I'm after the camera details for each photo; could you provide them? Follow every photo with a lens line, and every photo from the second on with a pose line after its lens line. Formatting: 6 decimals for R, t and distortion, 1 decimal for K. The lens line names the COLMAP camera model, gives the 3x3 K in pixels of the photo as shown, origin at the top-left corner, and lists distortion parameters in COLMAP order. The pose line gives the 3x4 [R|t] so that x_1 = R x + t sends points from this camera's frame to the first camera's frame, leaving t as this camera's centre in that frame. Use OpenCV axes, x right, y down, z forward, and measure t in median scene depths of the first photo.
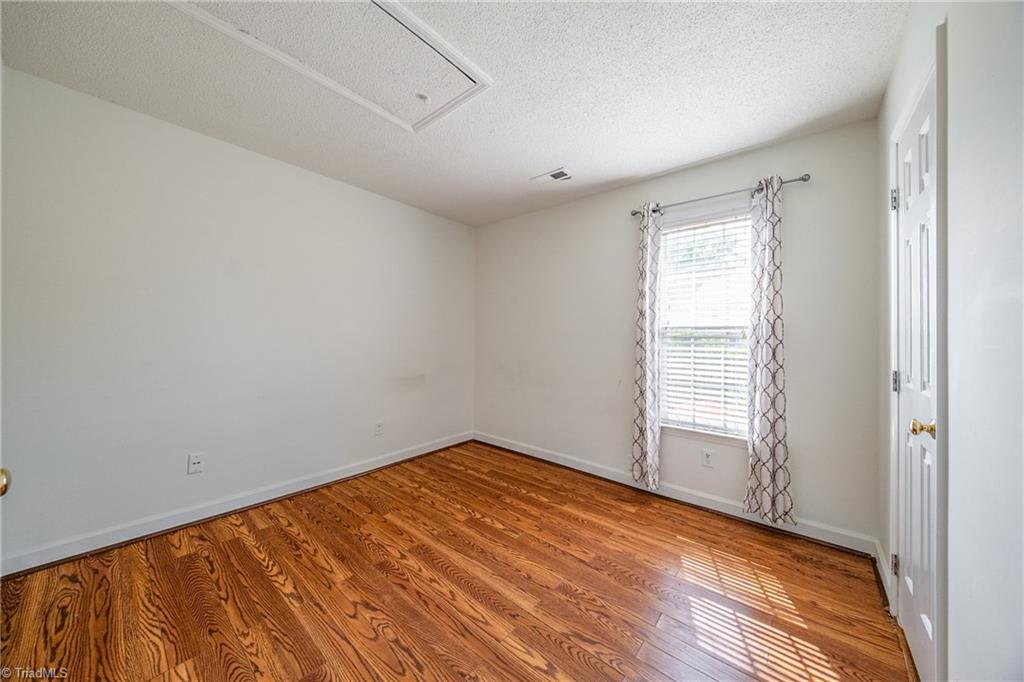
lens RADIAL K [[343.8, 0, 508.8], [0, 343.8, 337.0], [0, 0, 1]] dist [-0.003775, -0.000385]
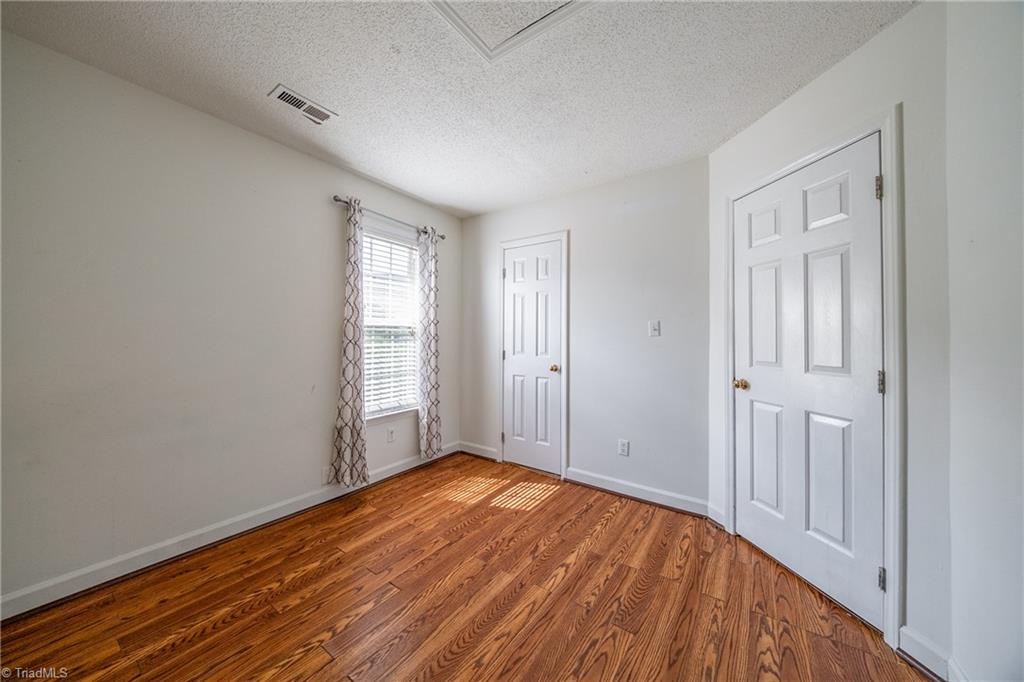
lens RADIAL K [[343.8, 0, 509.1], [0, 343.8, 330.9], [0, 0, 1]] dist [-0.003775, -0.000385]
pose [[-0.058777, -0.004044, 0.998263, -0.780174], [0.005827, 0.999973, 0.004394, -0.019474], [-0.998254, 0.006075, -0.058752, 0.780222]]
